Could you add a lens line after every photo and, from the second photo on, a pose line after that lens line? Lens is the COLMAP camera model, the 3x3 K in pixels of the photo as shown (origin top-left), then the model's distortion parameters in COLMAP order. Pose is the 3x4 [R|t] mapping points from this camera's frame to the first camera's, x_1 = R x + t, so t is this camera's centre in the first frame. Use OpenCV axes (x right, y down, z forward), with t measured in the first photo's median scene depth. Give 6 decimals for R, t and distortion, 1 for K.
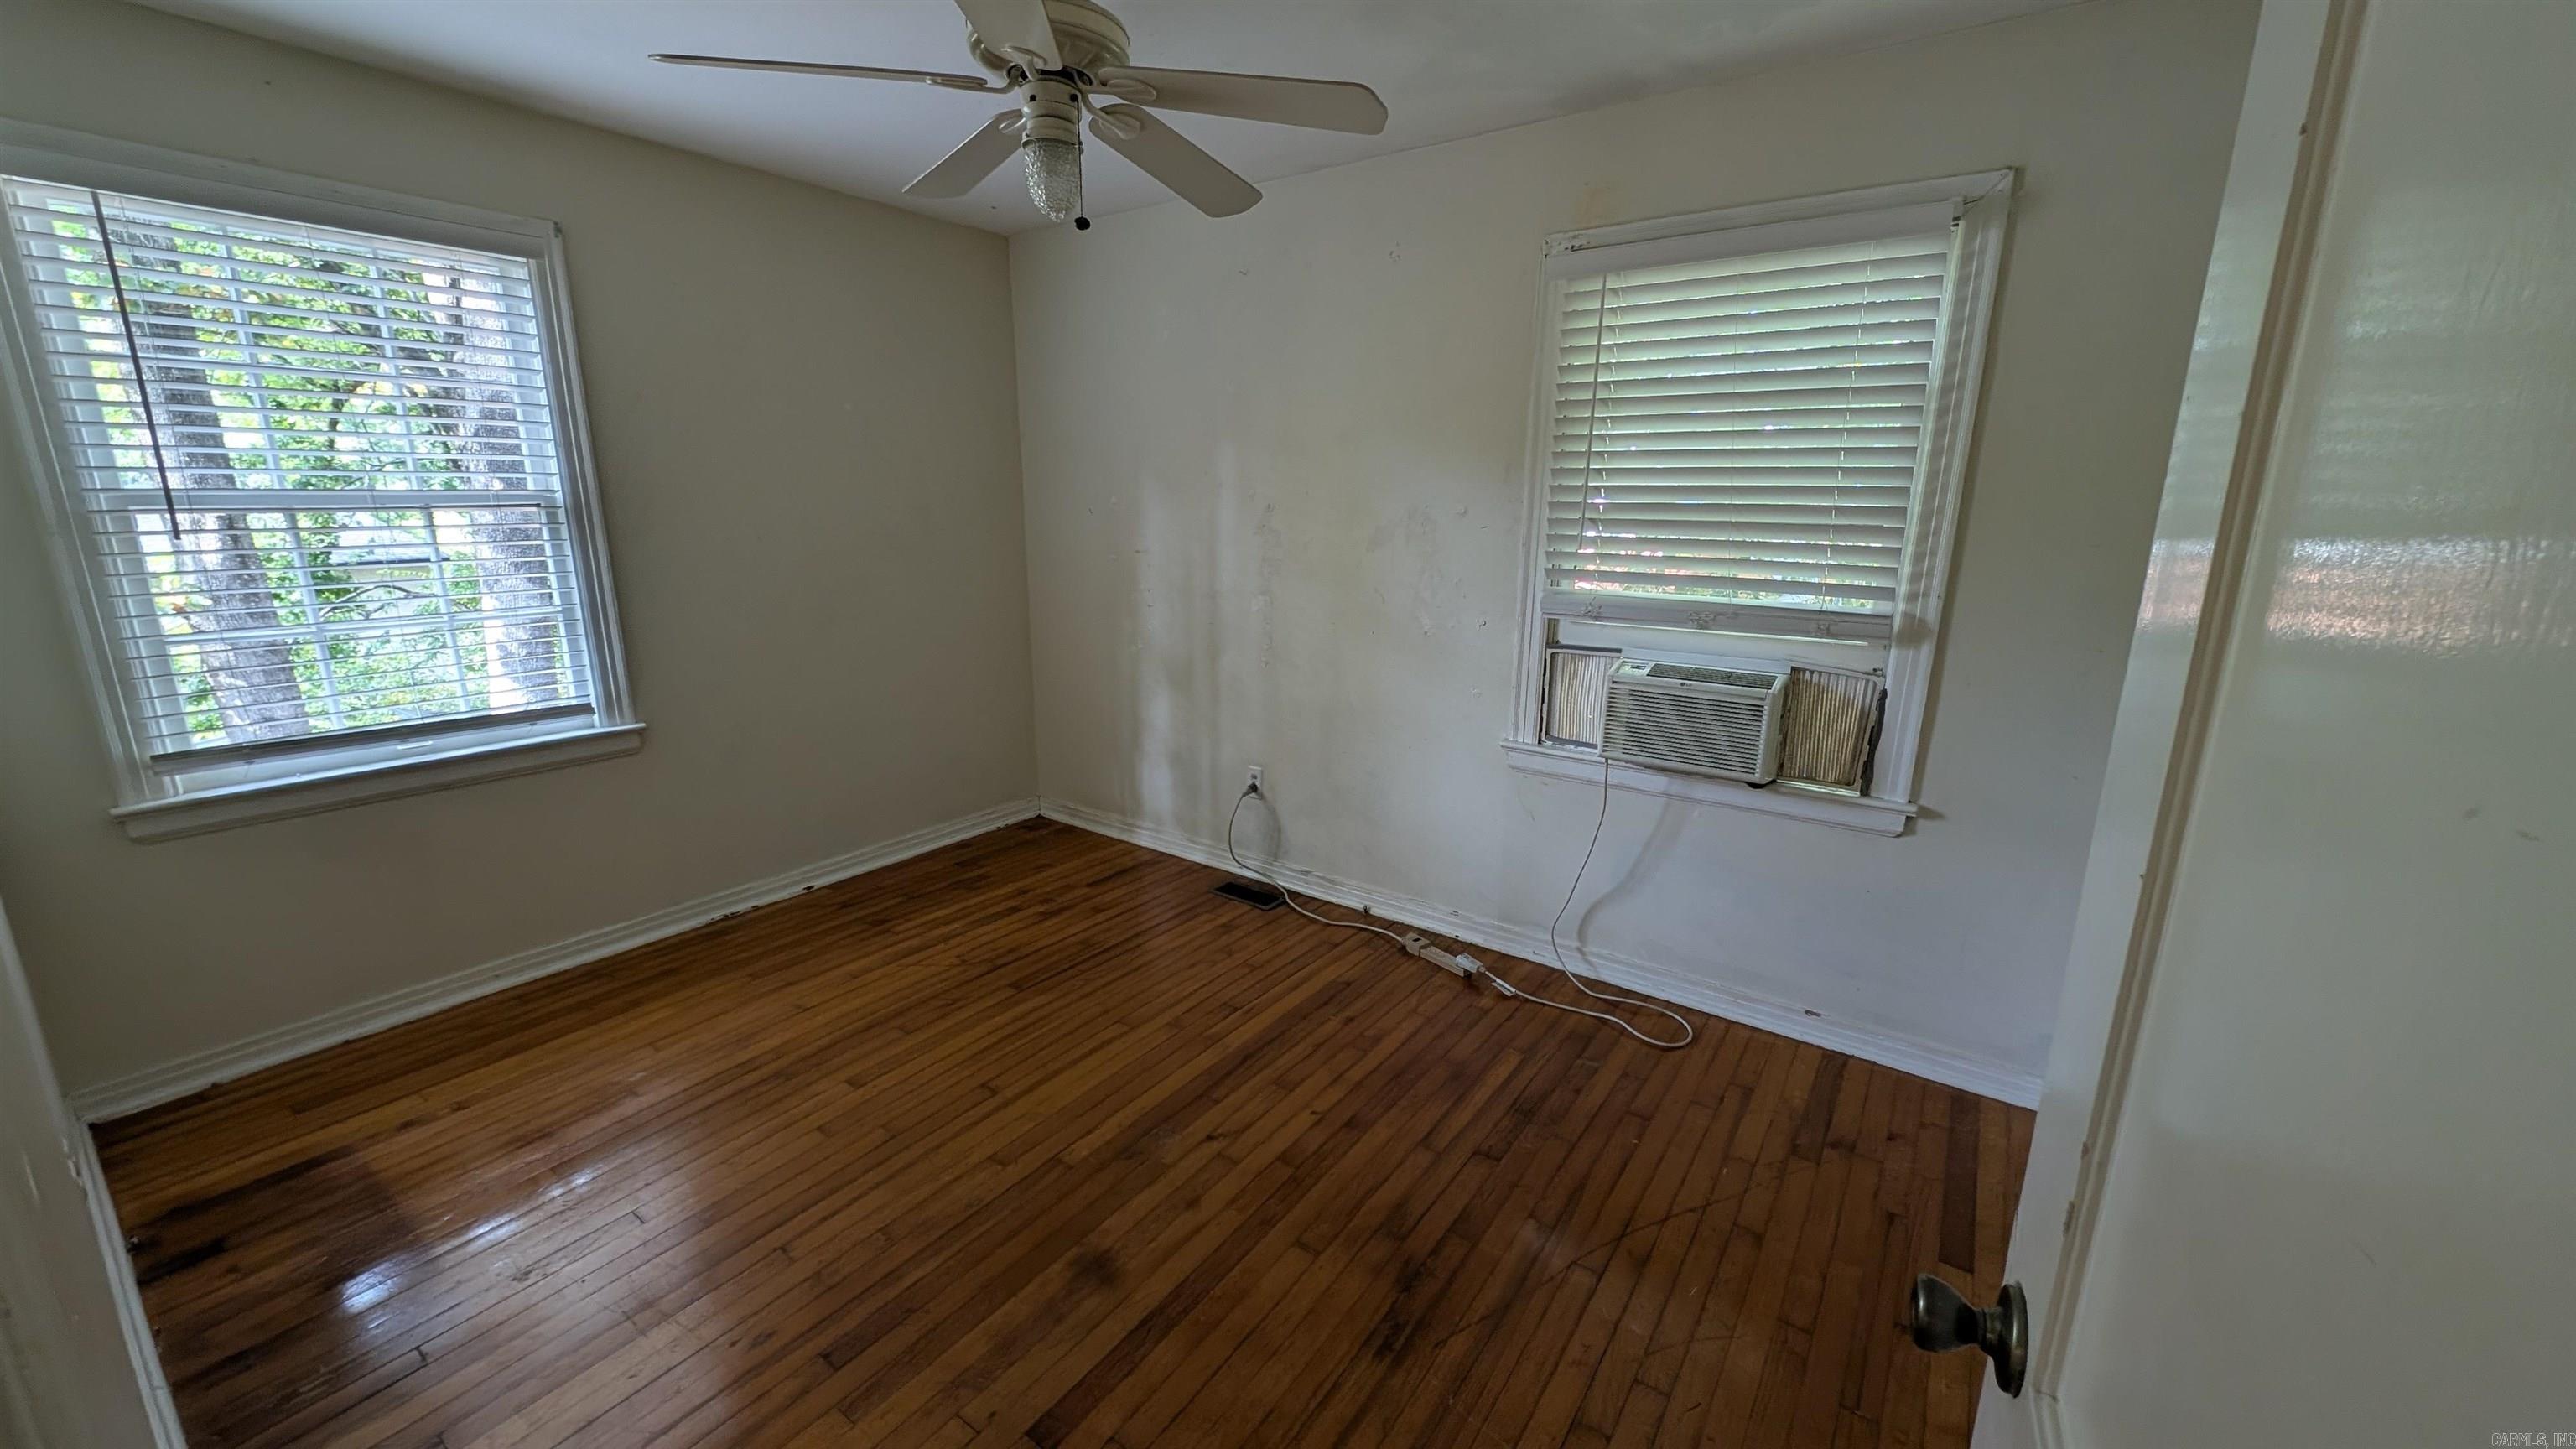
lens RADIAL K [[959.2, 0, 1288.0], [0, 959.2, 724.5], [0, 0, 1]] dist [0.021600, -0.012540]
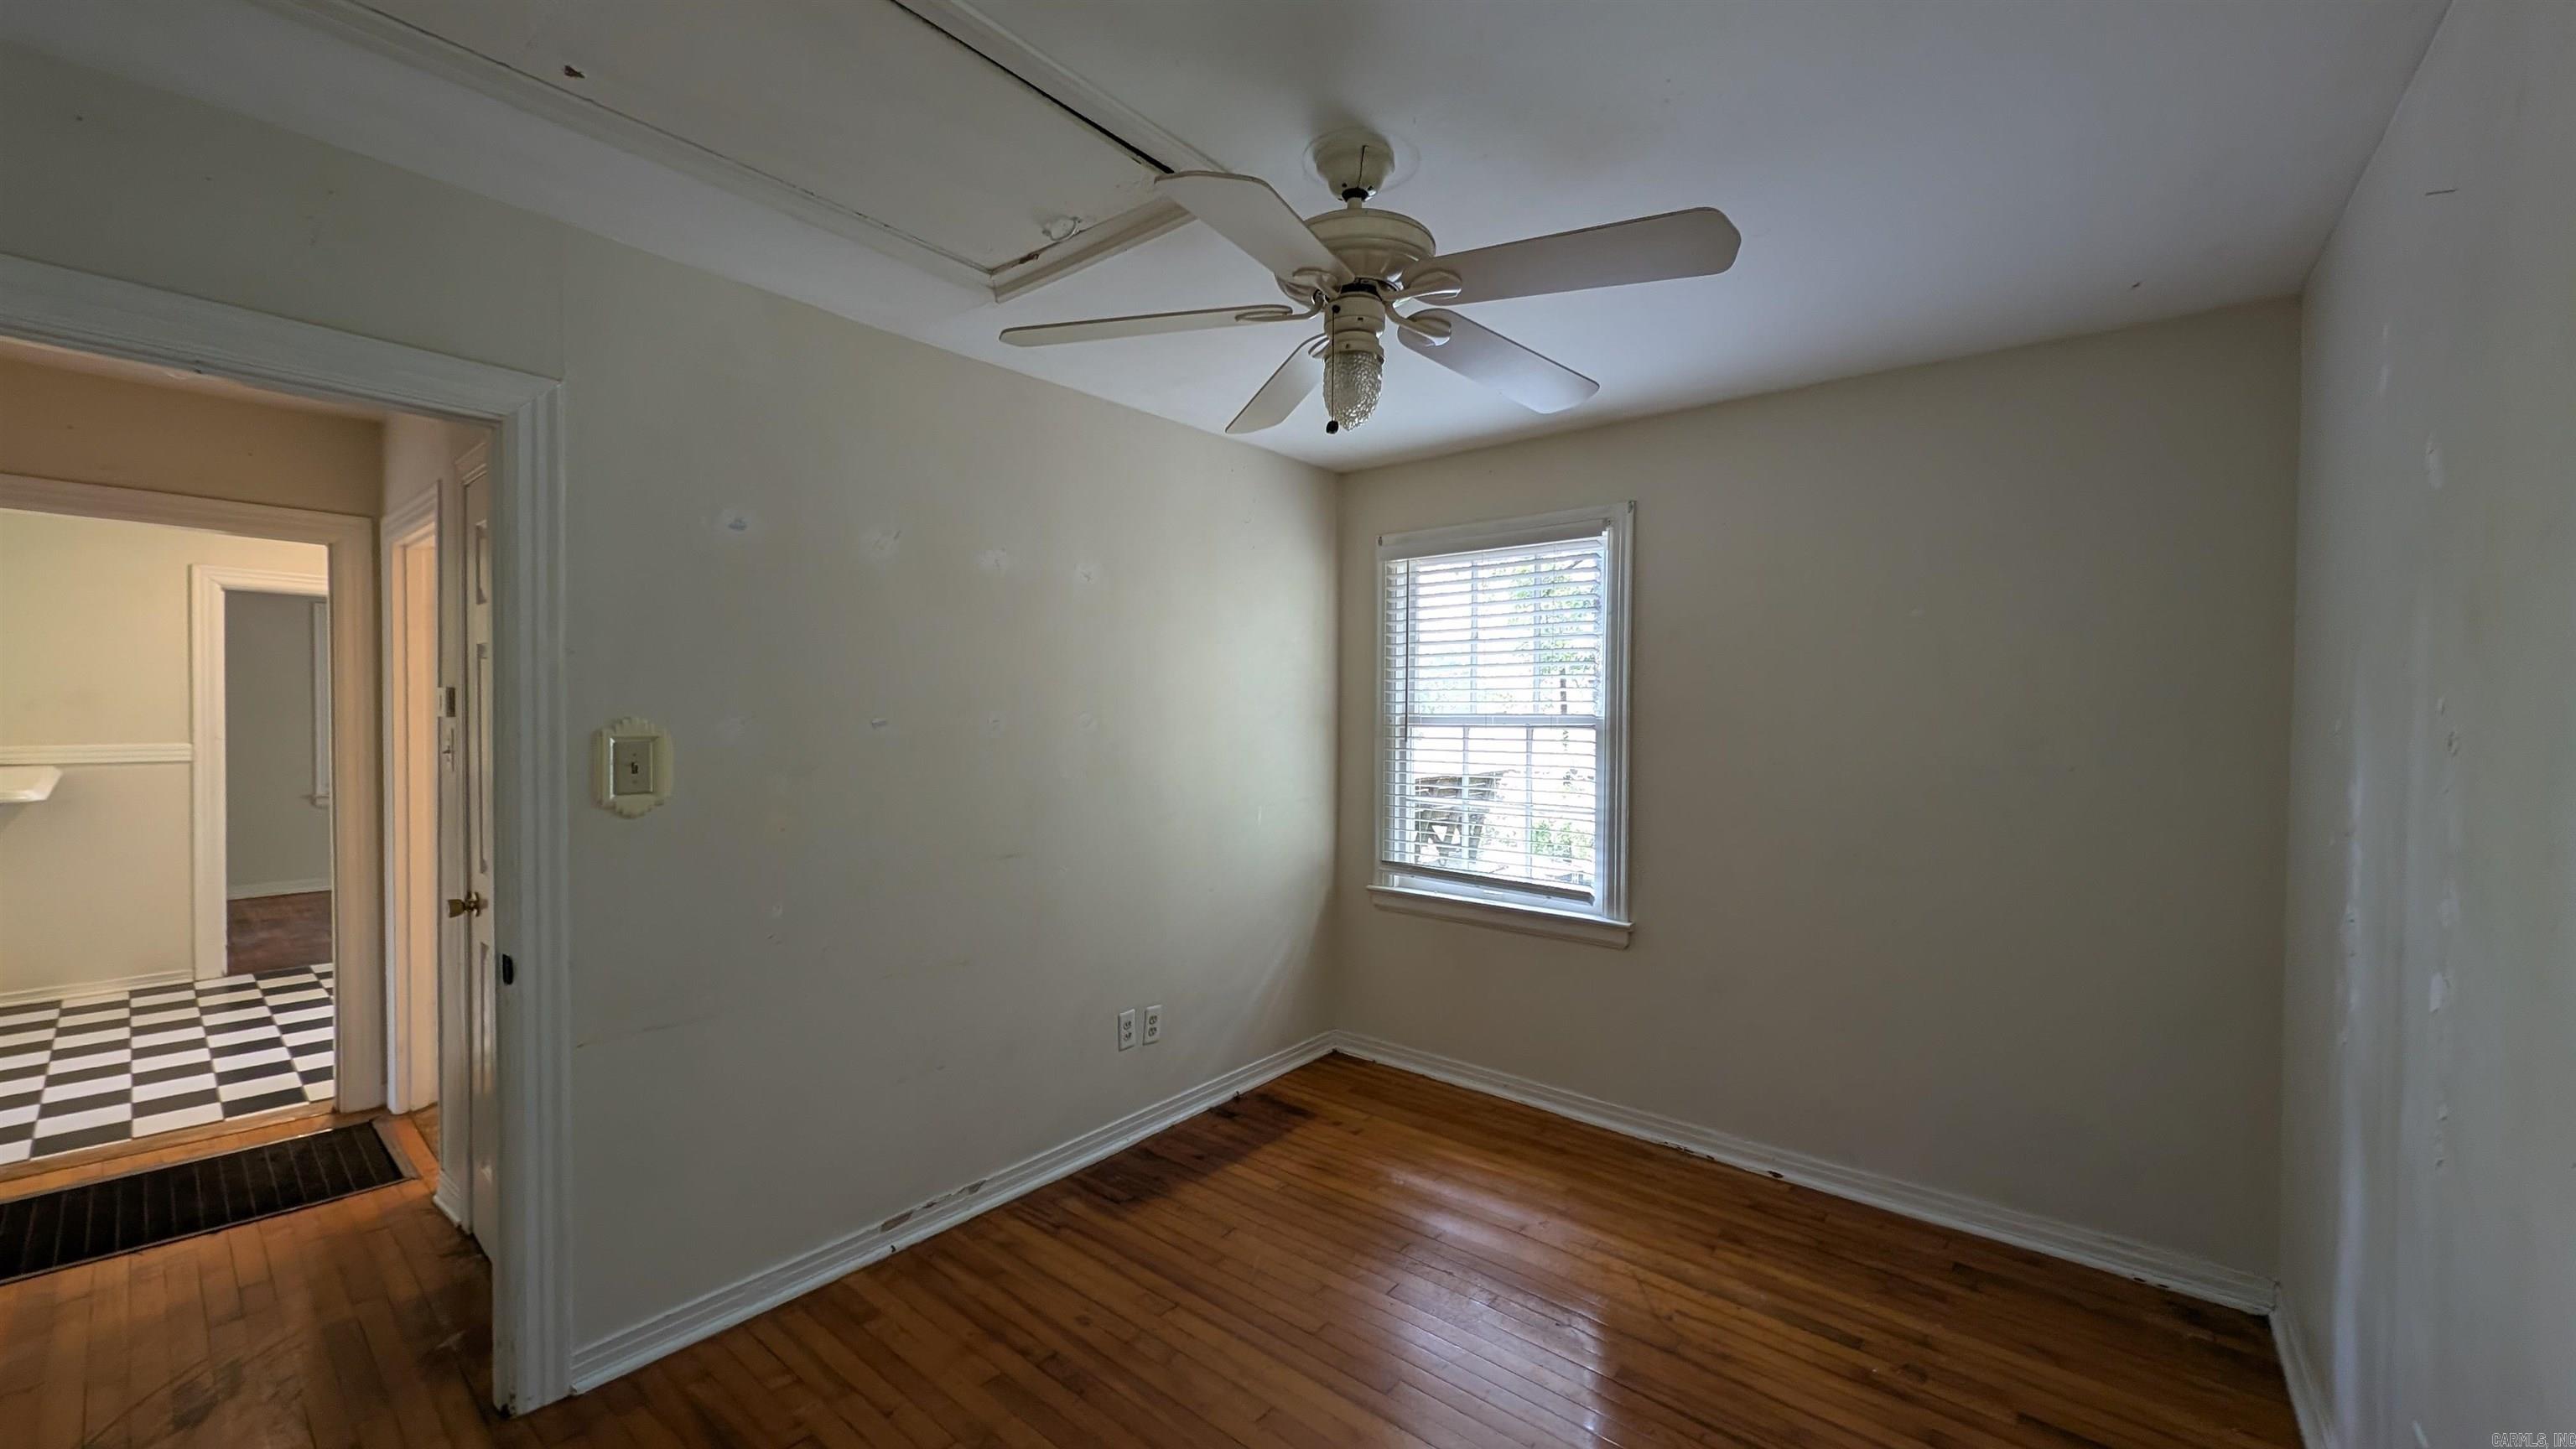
lens RADIAL K [[959.2, 0, 1288.0], [0, 959.2, 724.5], [0, 0, 1]] dist [0.021600, -0.012540]
pose [[-0.059055, 0.004825, -0.998243, 0.429350], [-0.241448, 0.970228, 0.018974, -0.145595], [0.968615, 0.242144, -0.056132, 0.637126]]
